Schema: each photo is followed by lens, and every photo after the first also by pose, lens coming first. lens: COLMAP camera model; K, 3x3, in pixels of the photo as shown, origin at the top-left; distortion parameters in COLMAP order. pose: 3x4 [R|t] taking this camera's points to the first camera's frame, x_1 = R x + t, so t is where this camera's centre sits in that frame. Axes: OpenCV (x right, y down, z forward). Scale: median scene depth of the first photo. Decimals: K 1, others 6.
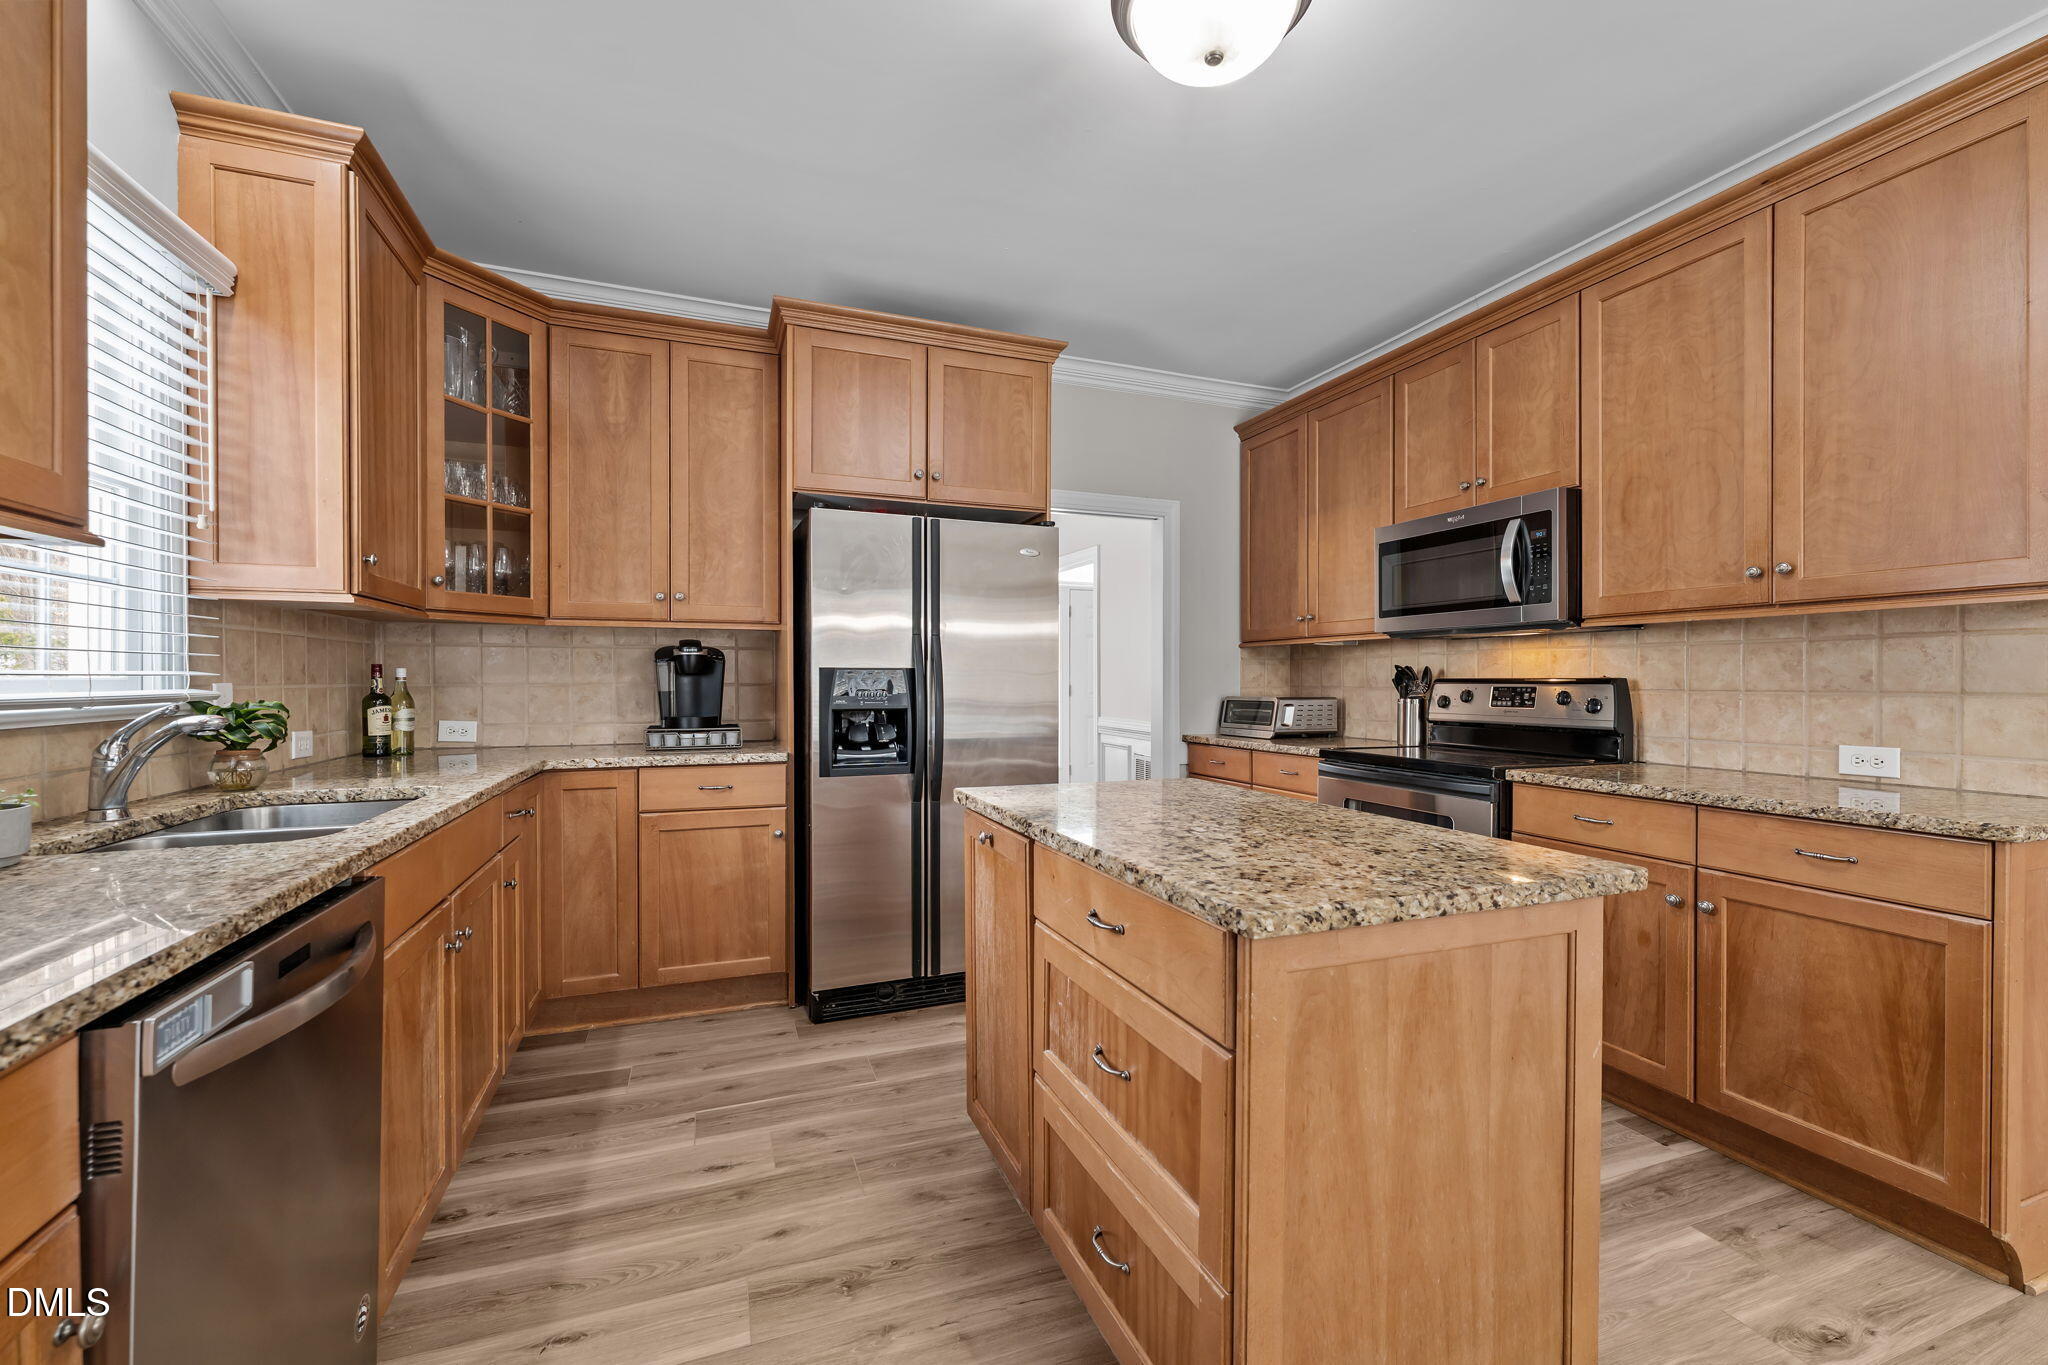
lens RADIAL K [[840.2, 0, 1027.2], [0, 840.2, 684.1], [0, 0, 1]] dist [-0.001248, 0.000659]
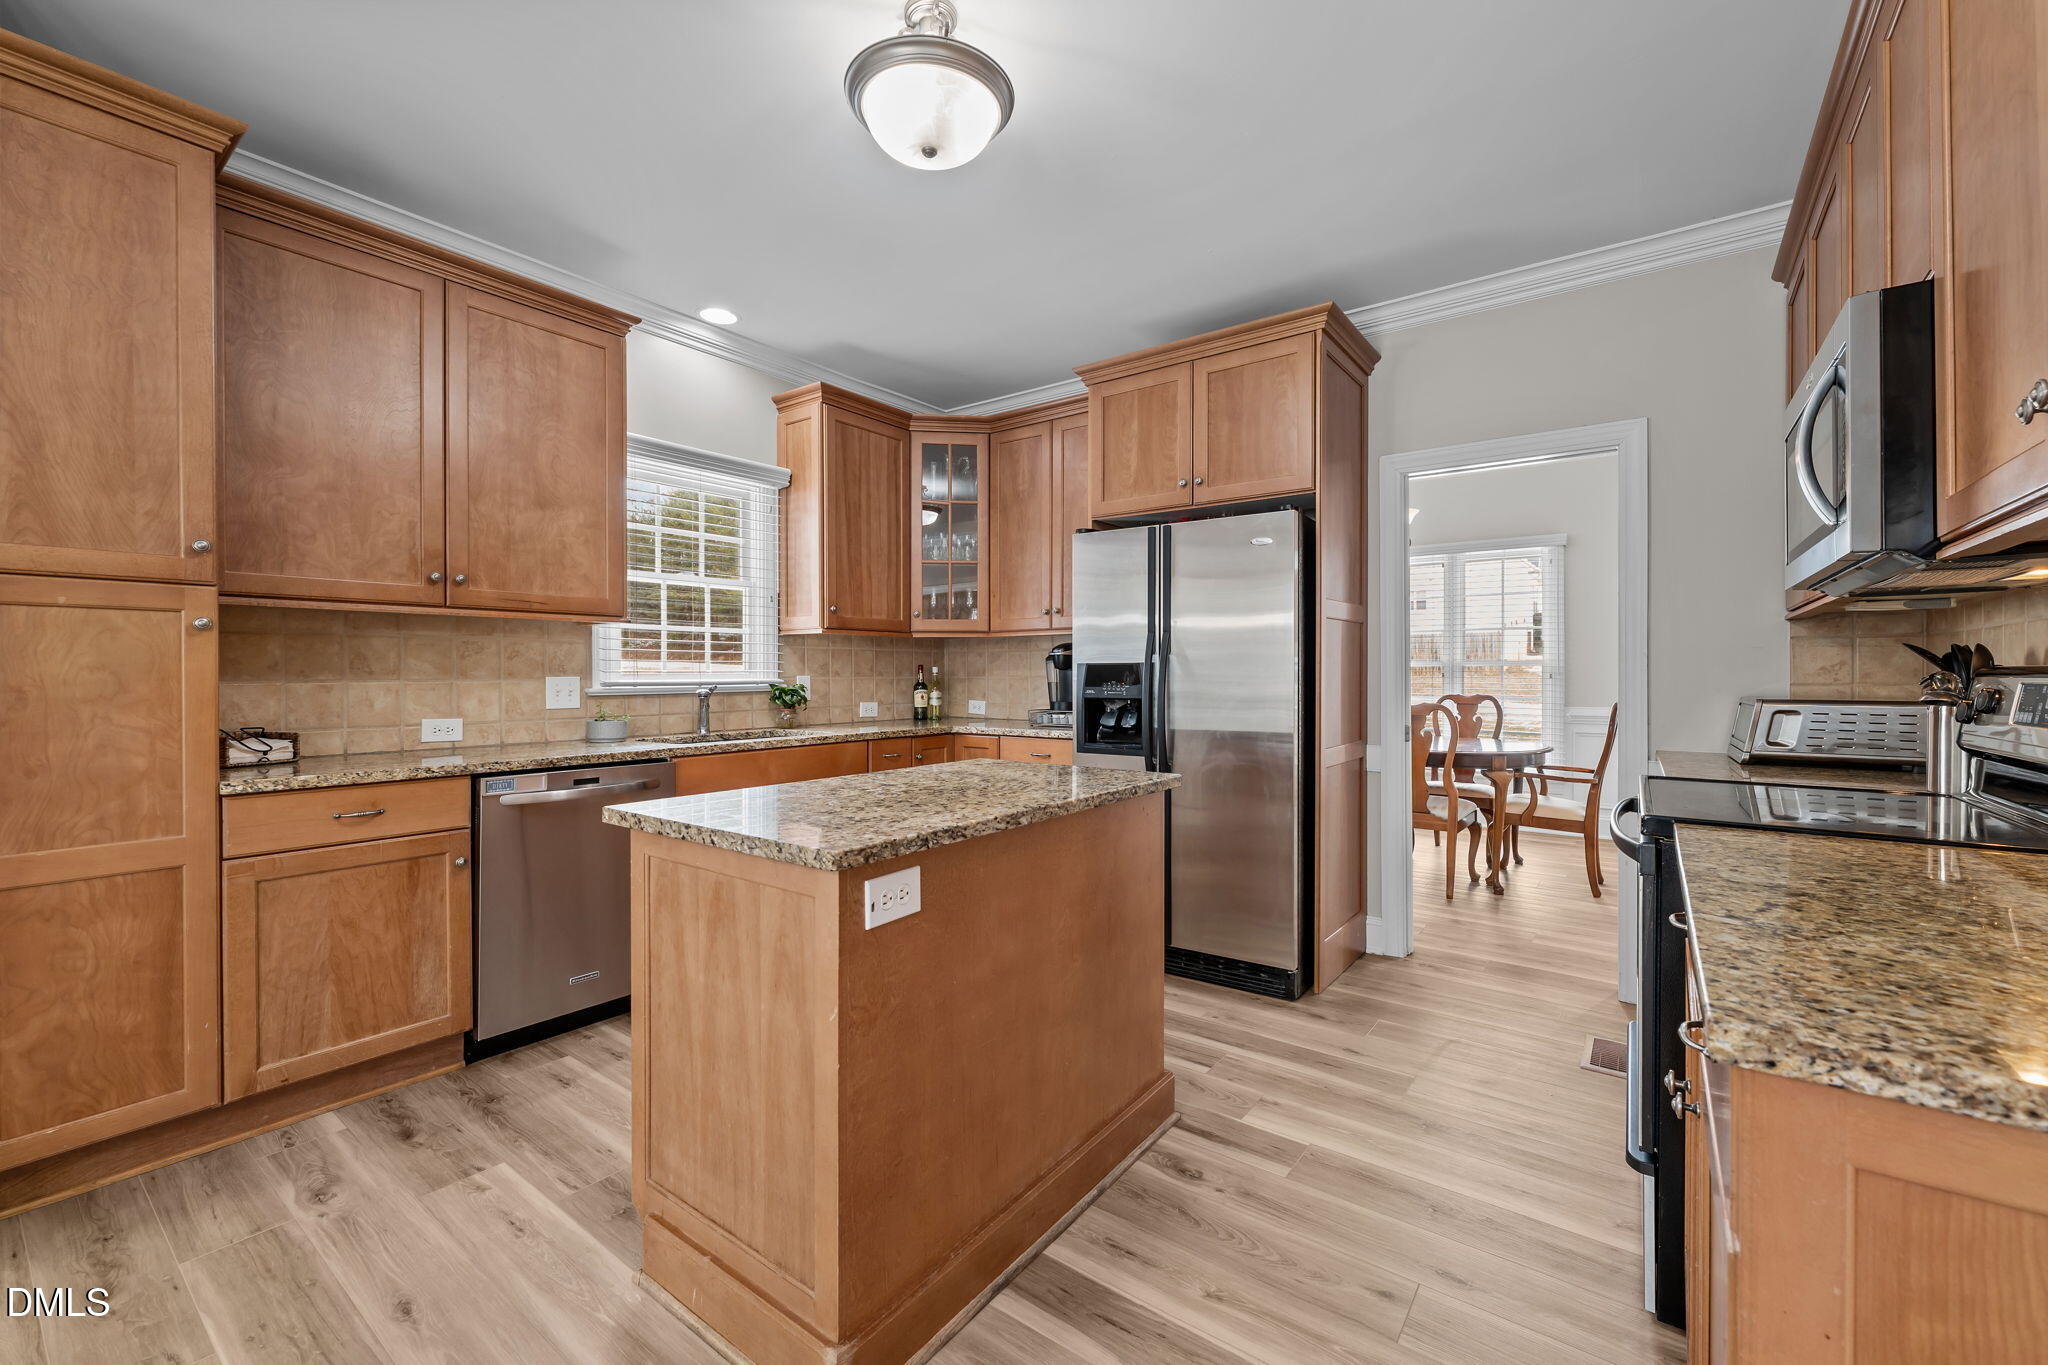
lens RADIAL K [[840.2, 0, 1026.3], [0, 840.2, 677.1], [0, 0, 1]] dist [-0.001248, 0.000659]
pose [[0.533503, 0.000706, -0.845798, 0.756991], [-0.002314, 0.999997, -0.000625, 0.001585], [0.845795, 0.002290, 0.533503, 0.280186]]
